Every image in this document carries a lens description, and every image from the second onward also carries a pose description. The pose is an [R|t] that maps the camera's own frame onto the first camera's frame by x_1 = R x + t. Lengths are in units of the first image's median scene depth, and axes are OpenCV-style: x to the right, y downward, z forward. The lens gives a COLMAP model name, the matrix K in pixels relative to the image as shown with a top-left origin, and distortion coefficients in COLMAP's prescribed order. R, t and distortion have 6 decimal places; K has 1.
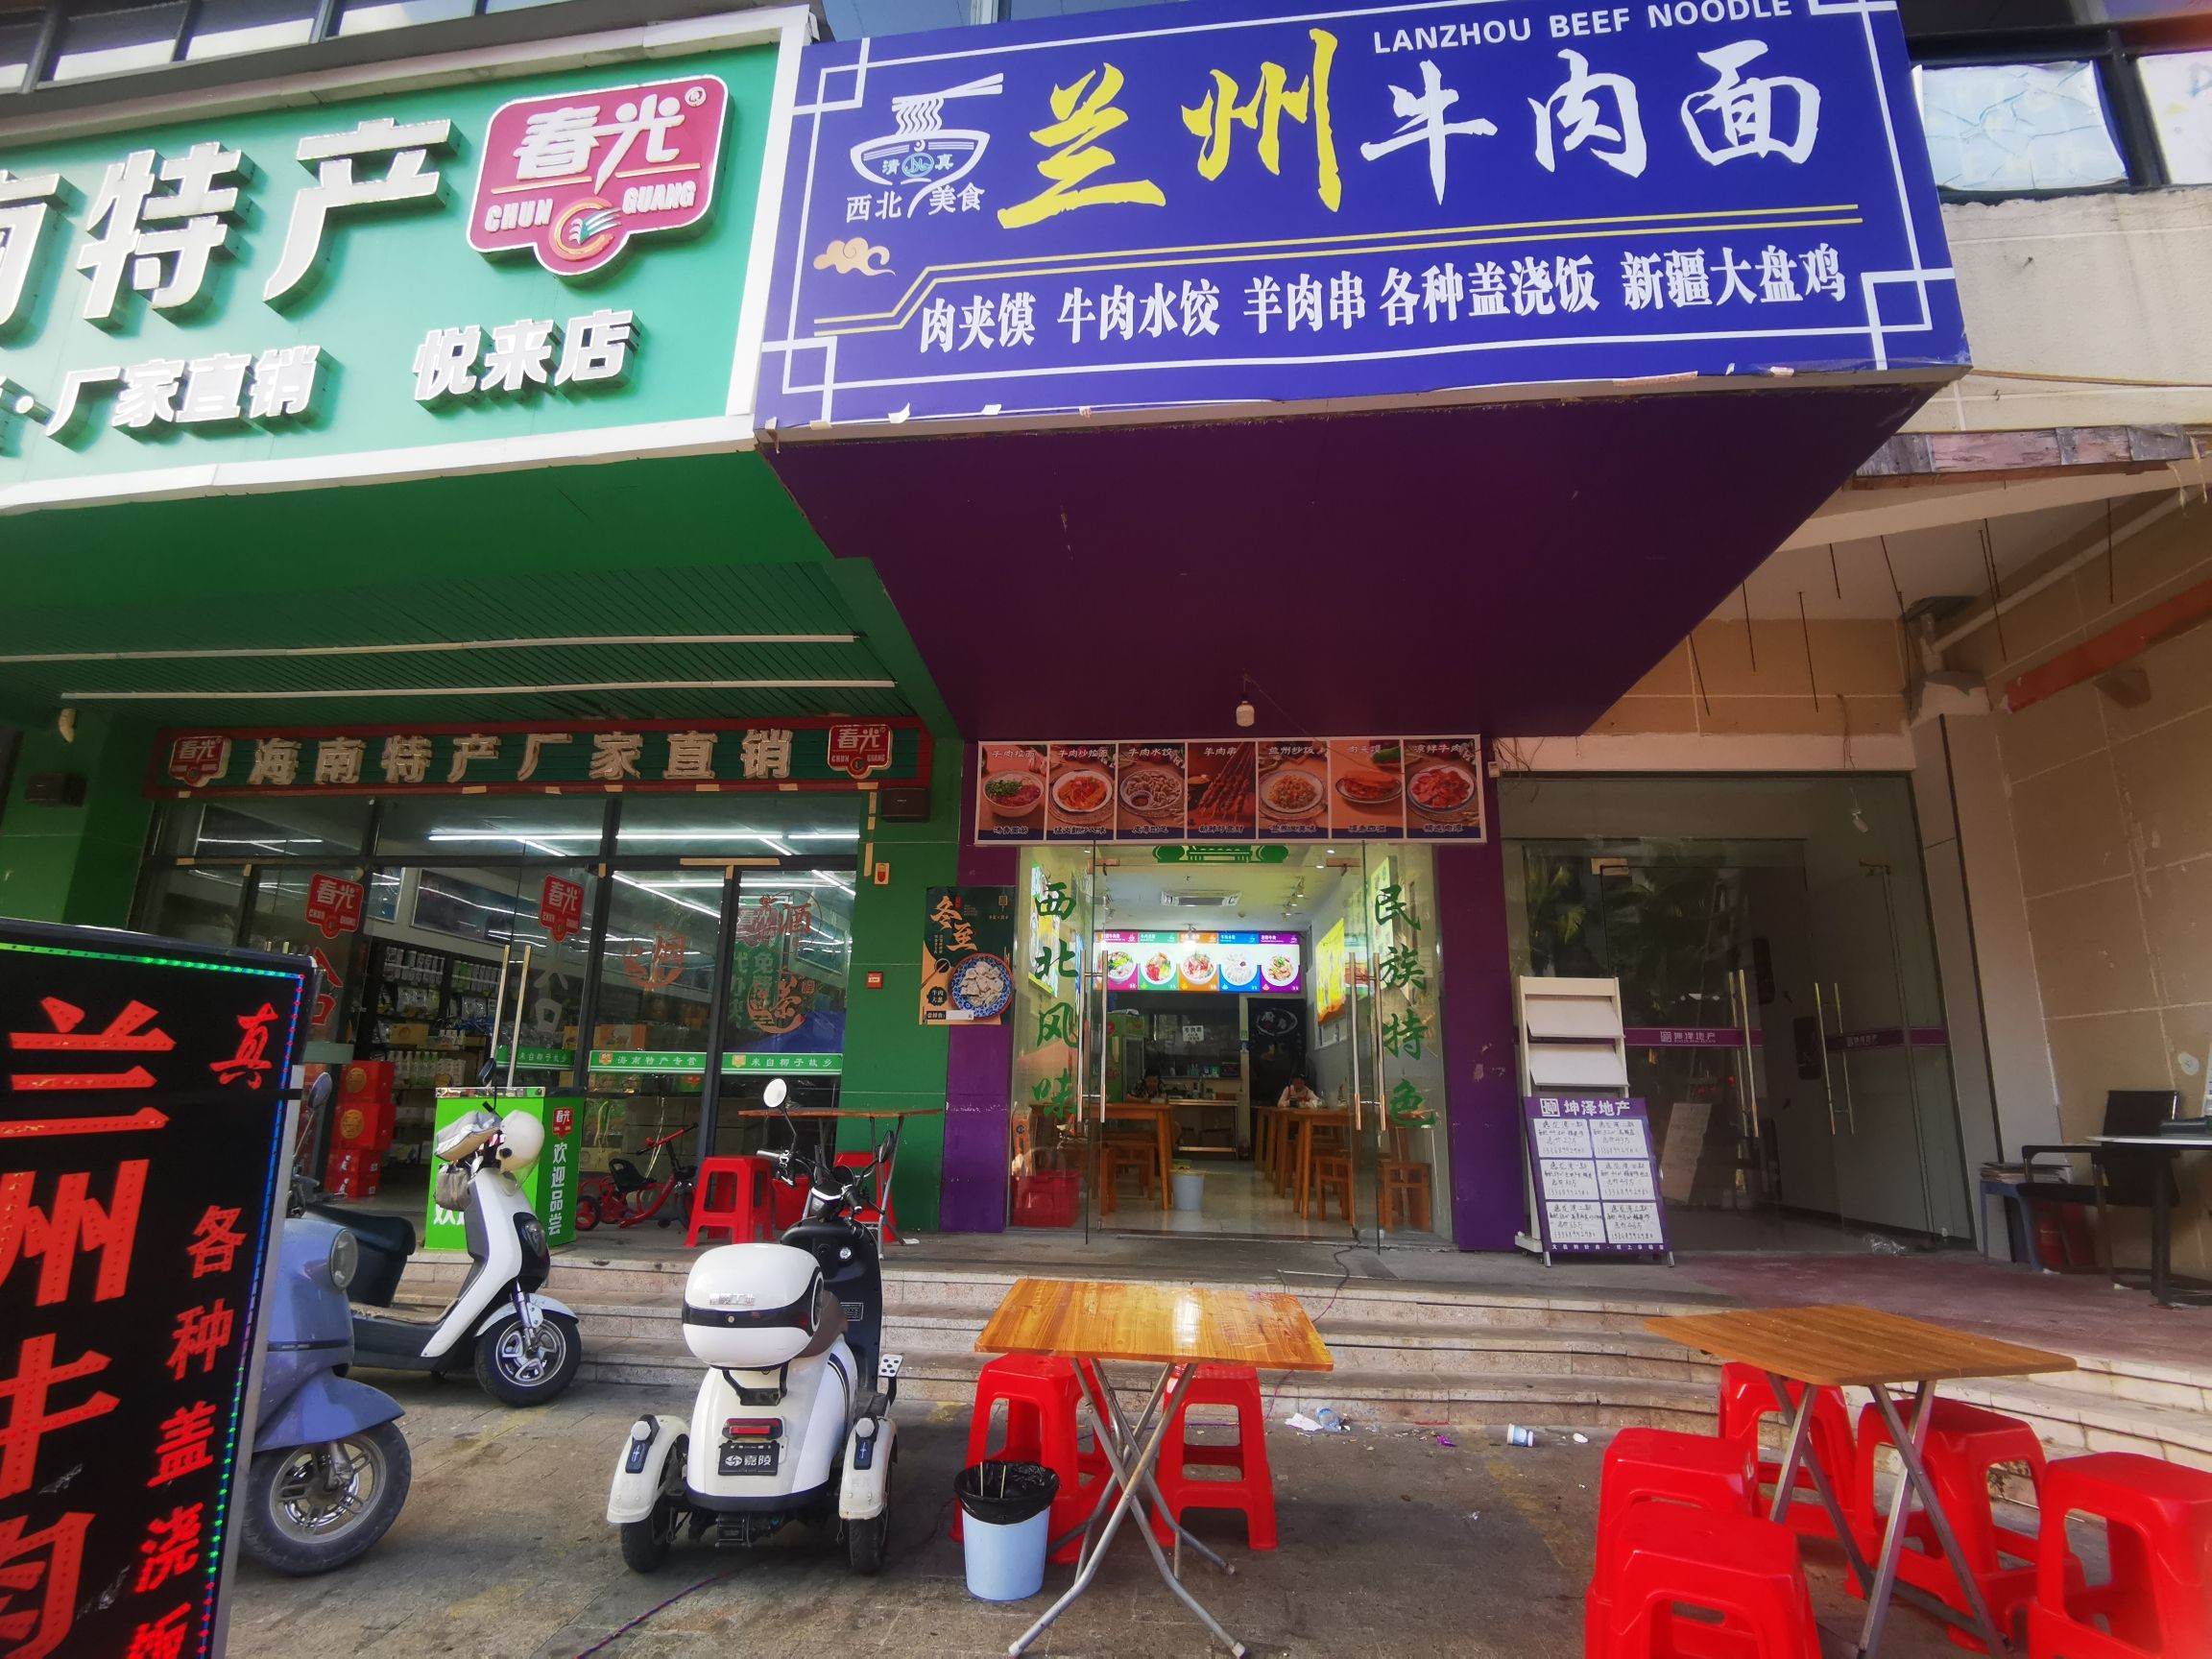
lens RADIAL K [[1135.1, 0, 1106.0], [0, 1135.1, 829.5], [0, 0, 1]] dist [-0.002006, -0.009614]
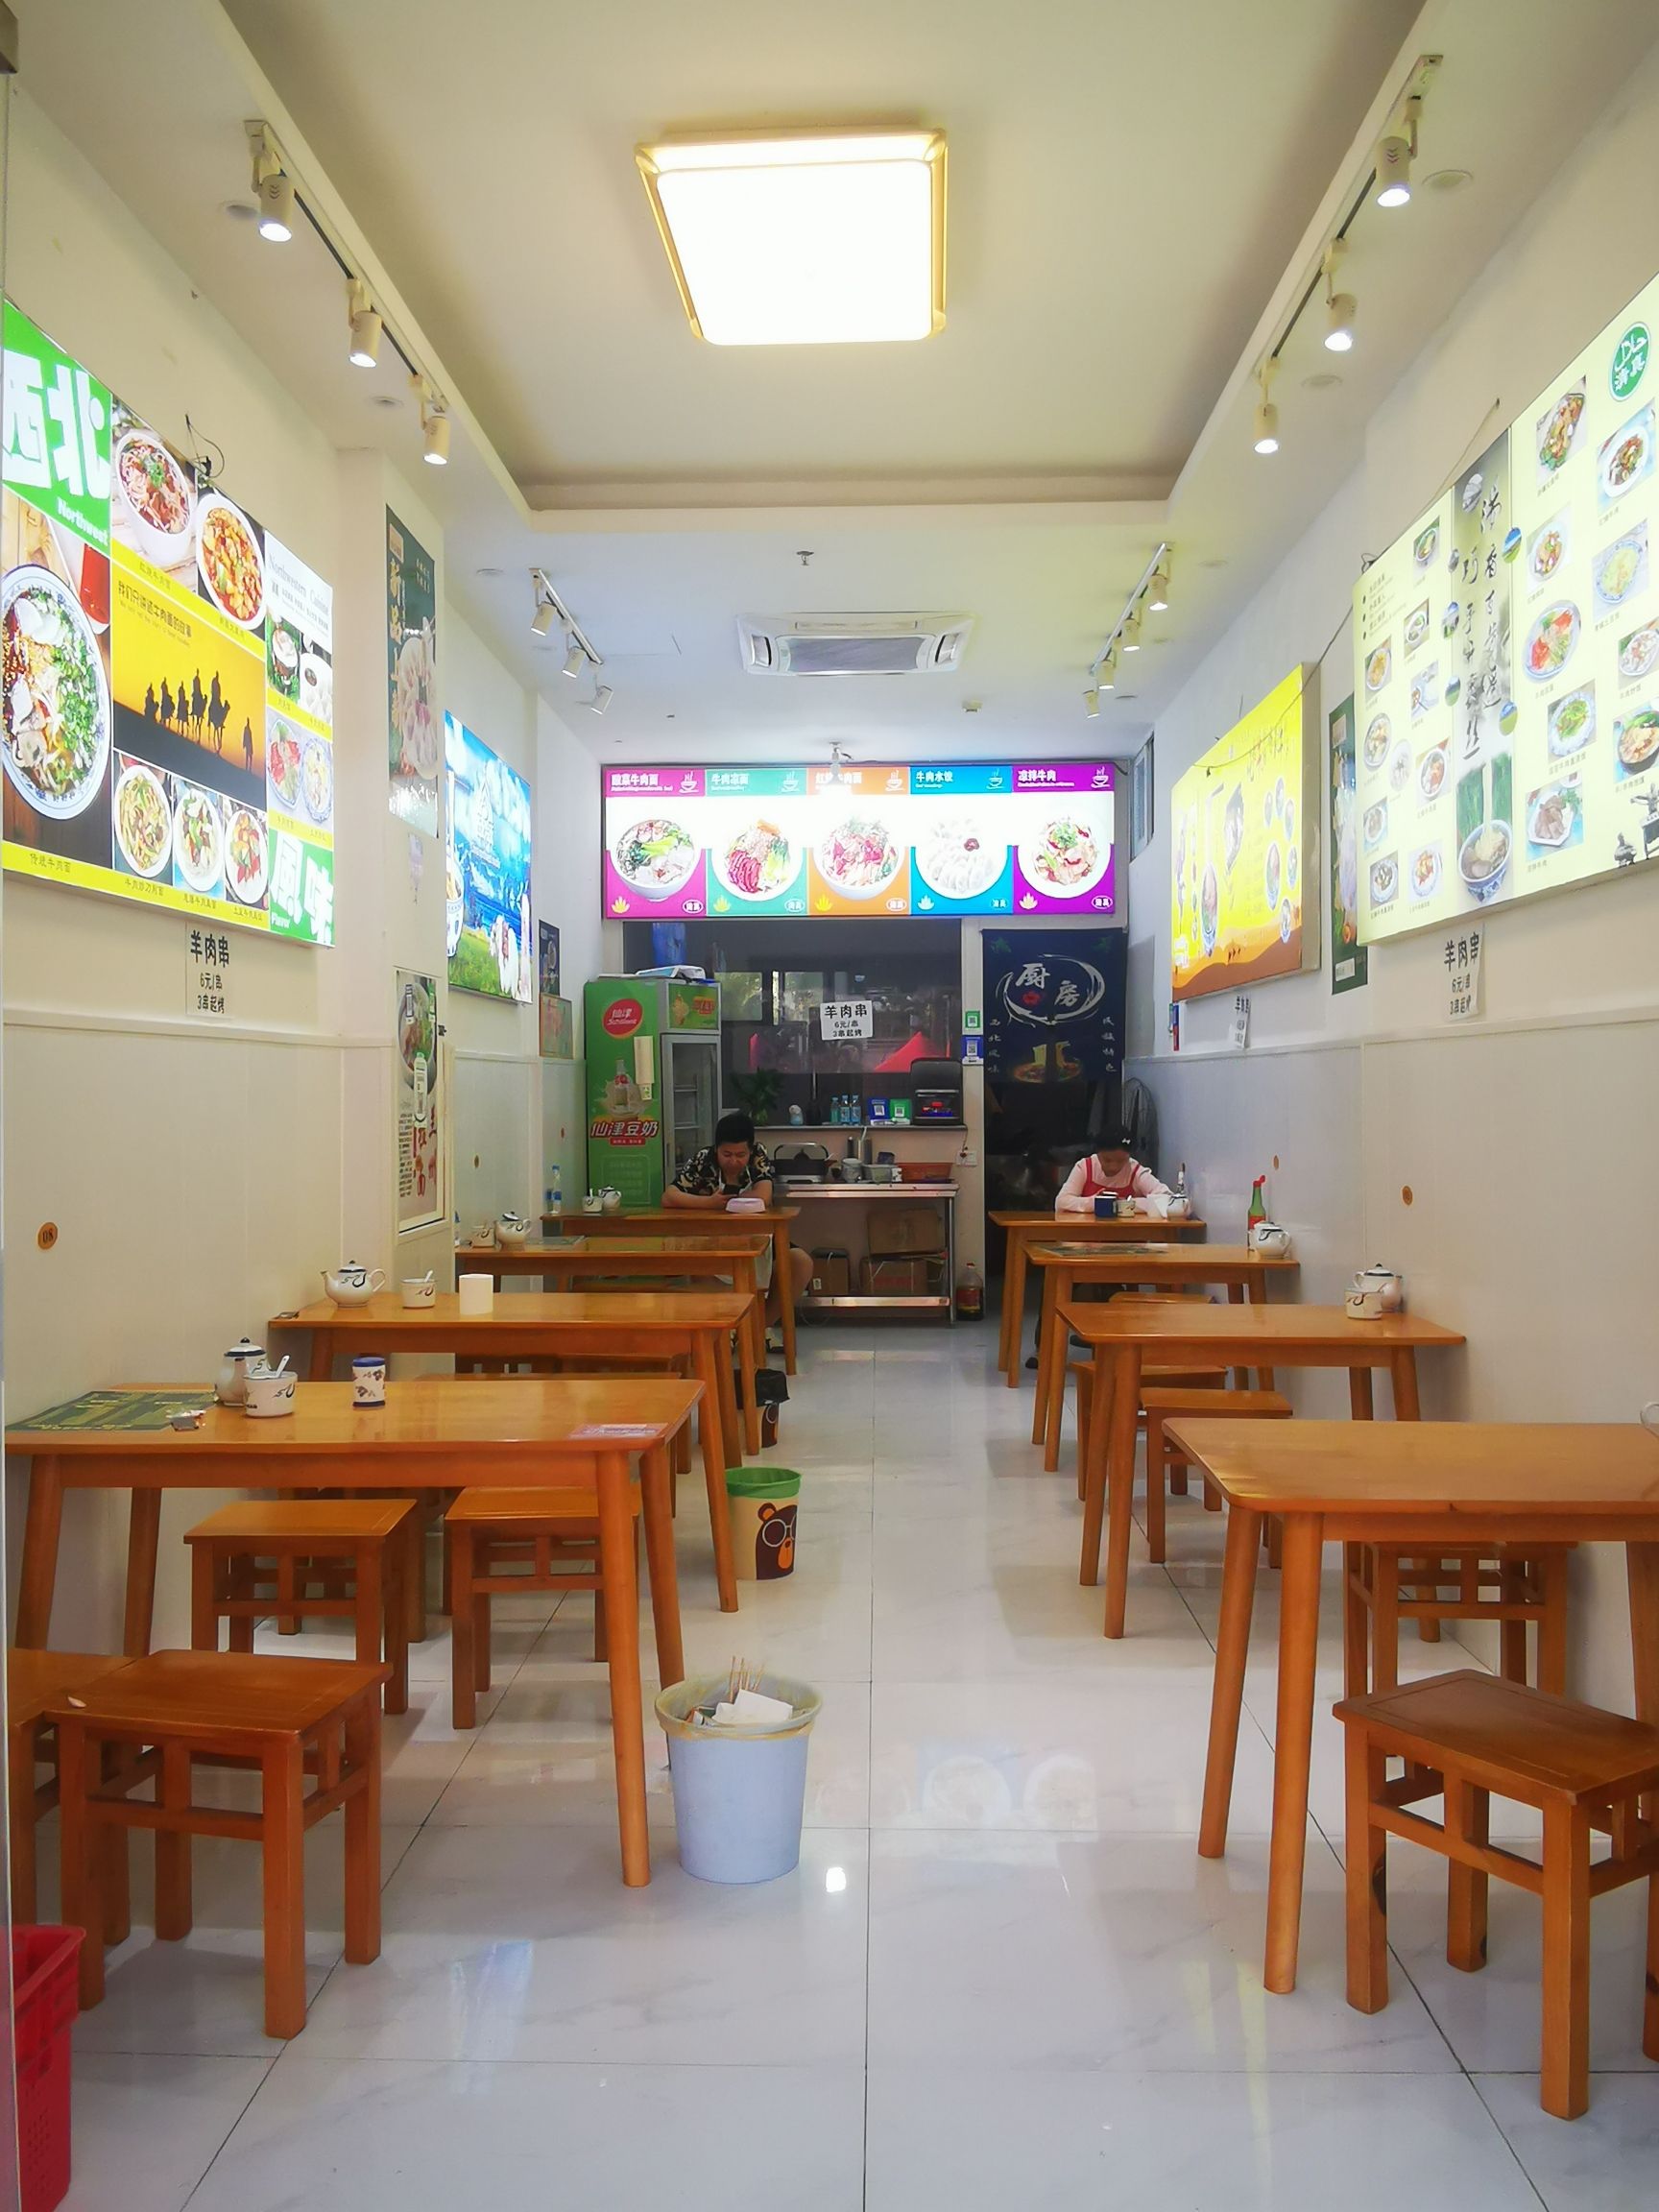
lens RADIAL K [[1663.8, 0, 829.5], [0, 1663.8, 1106.0], [0, 0, 1]] dist [0.002330, 0.000097]
pose [[0.999207, -0.023039, 0.032471, 0.051330], [0.014167, 0.967931, 0.250818, 0.061208], [-0.037208, -0.250159, 0.967490, 0.424561]]
